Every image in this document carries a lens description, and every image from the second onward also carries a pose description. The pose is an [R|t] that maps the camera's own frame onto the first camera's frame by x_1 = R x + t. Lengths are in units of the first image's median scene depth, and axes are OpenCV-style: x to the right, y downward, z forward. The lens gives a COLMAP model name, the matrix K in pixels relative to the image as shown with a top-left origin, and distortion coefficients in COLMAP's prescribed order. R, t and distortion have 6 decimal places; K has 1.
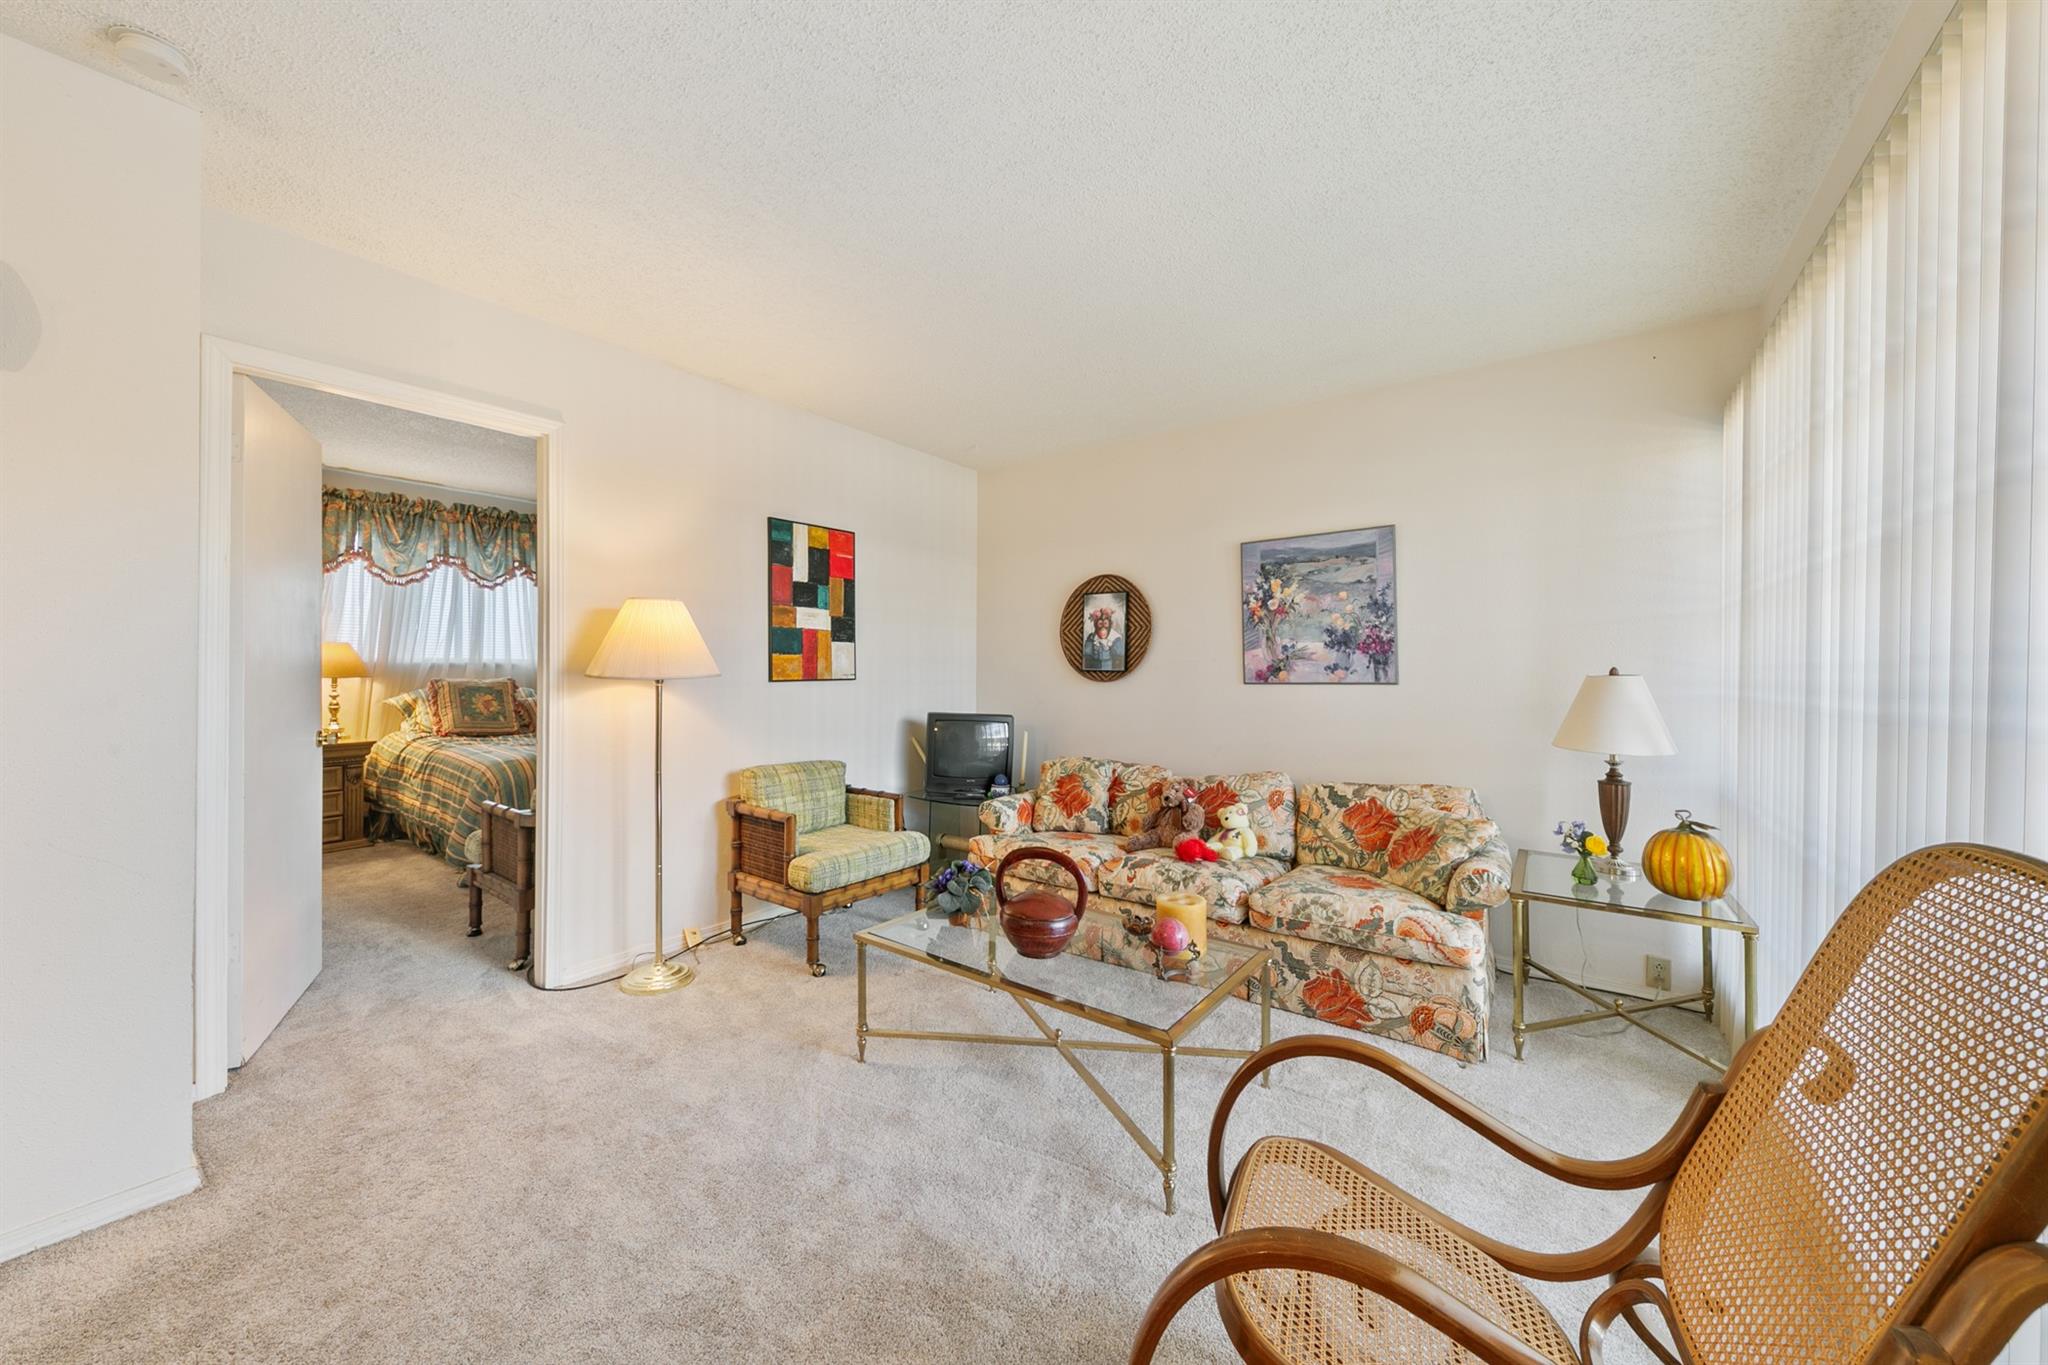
lens RADIAL K [[744.6, 0, 1048.5], [0, 744.6, 671.2], [0, 0, 1]] dist [-0.000206, -0.000144]
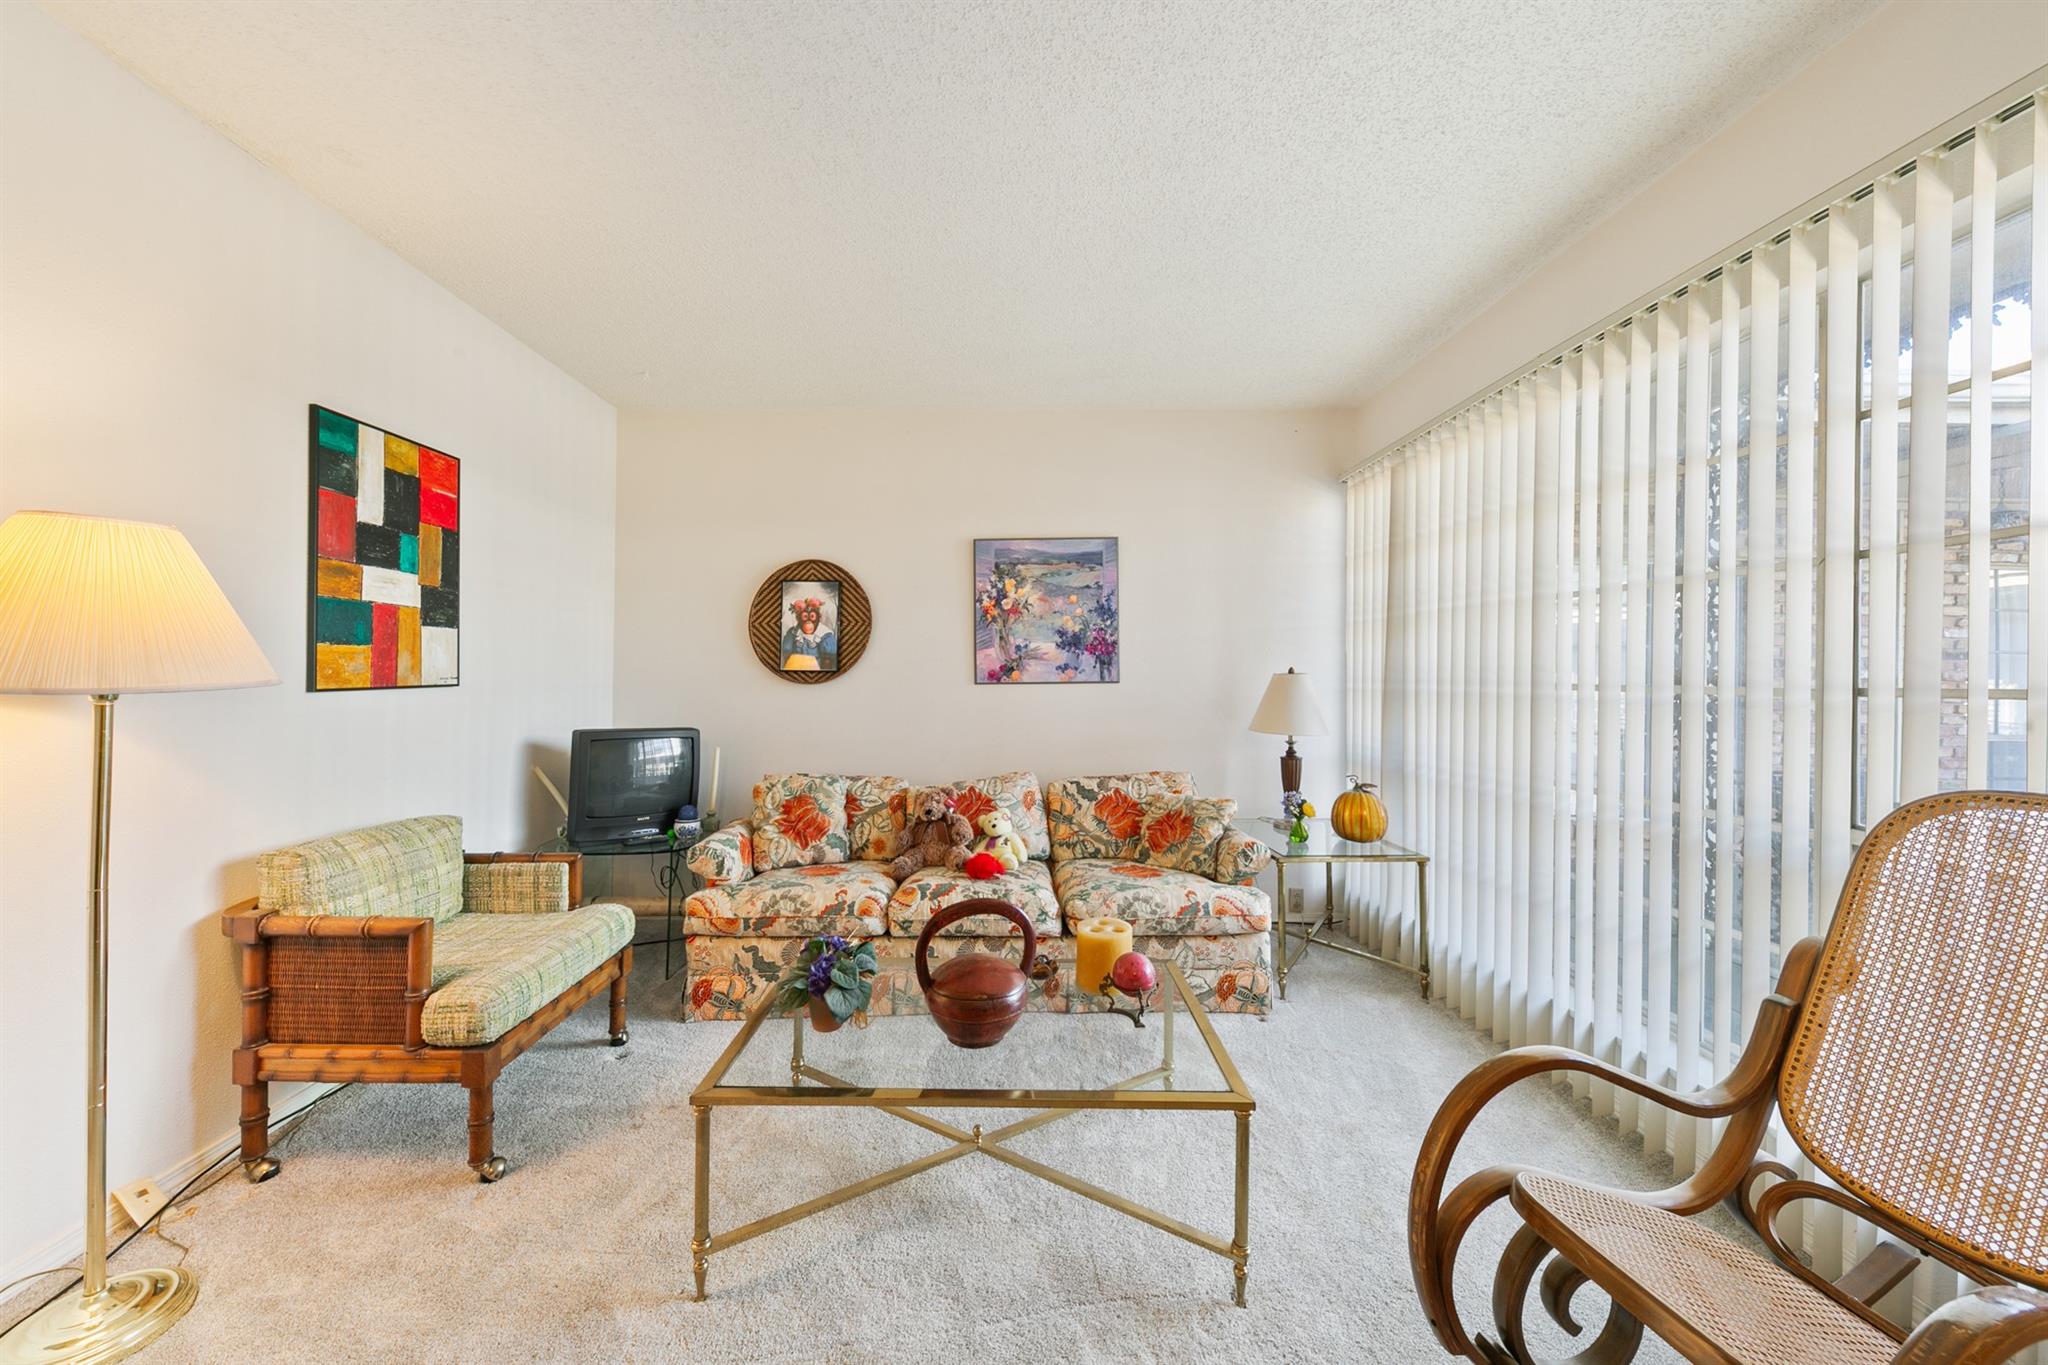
lens RADIAL K [[699.8, 0, 1012.3], [0, 699.8, 673.6], [0, 0, 1]] dist [0.003530, -0.002568]
pose [[0.807114, -0.004886, 0.590376, -0.257330], [0.002852, 0.999986, 0.004376, -0.000686], [-0.590389, -0.001848, 0.807117, 0.250136]]
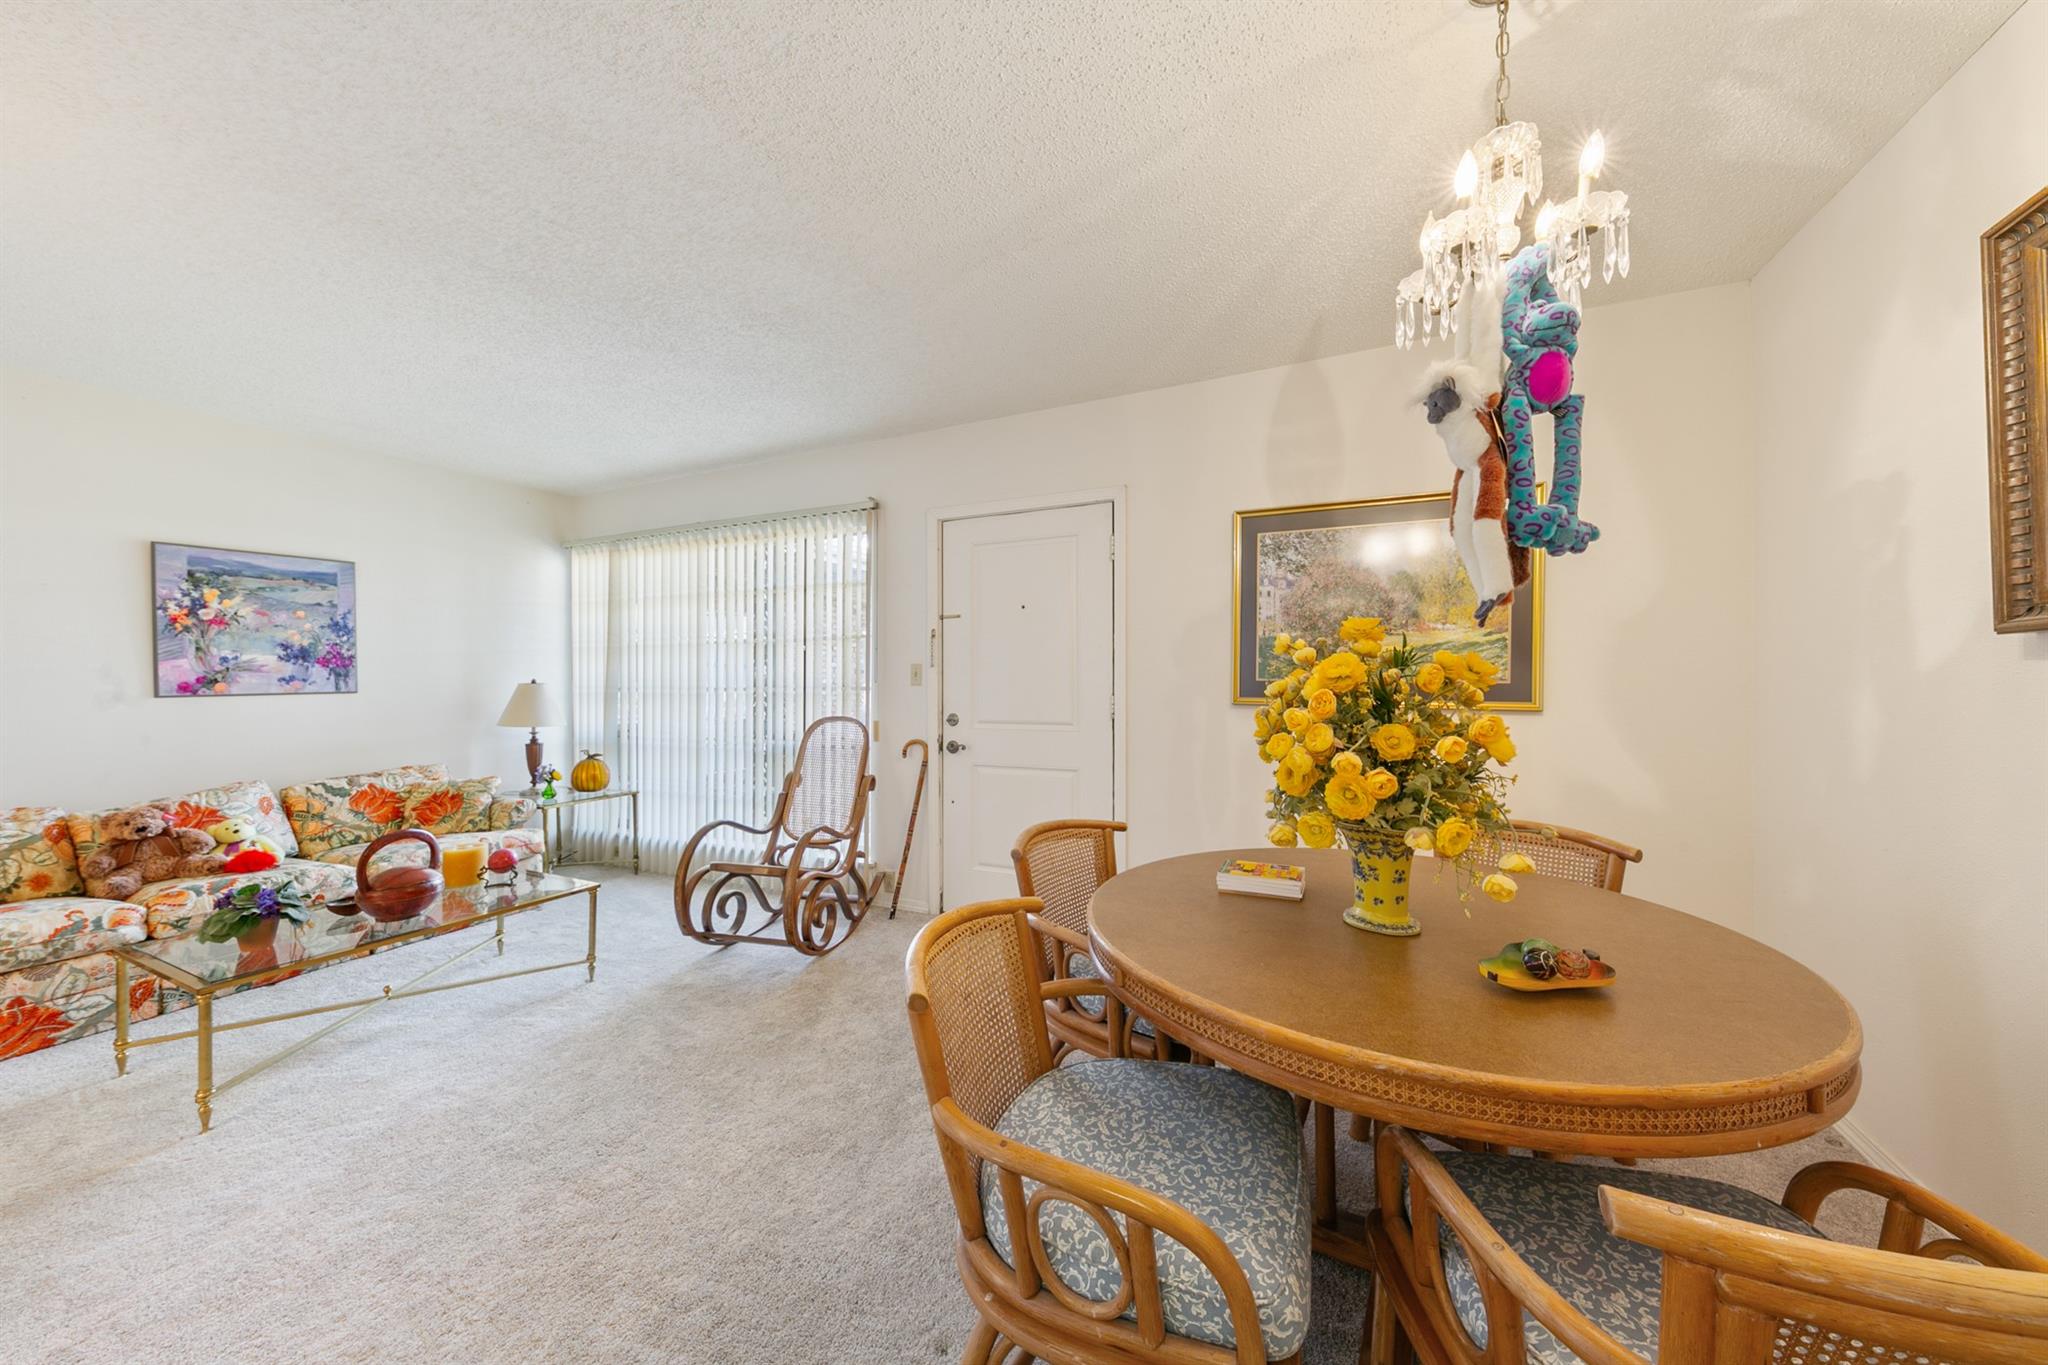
lens RADIAL K [[685.5, 0, 1065.7], [0, 685.5, 682.2], [0, 0, 1]] dist [0.001742, -0.001712]
pose [[-0.241411, -0.009699, 0.970374, -0.872766], [0.002192, 0.999942, 0.010540, -0.008333], [-0.970420, 0.004671, -0.241376, 0.135435]]
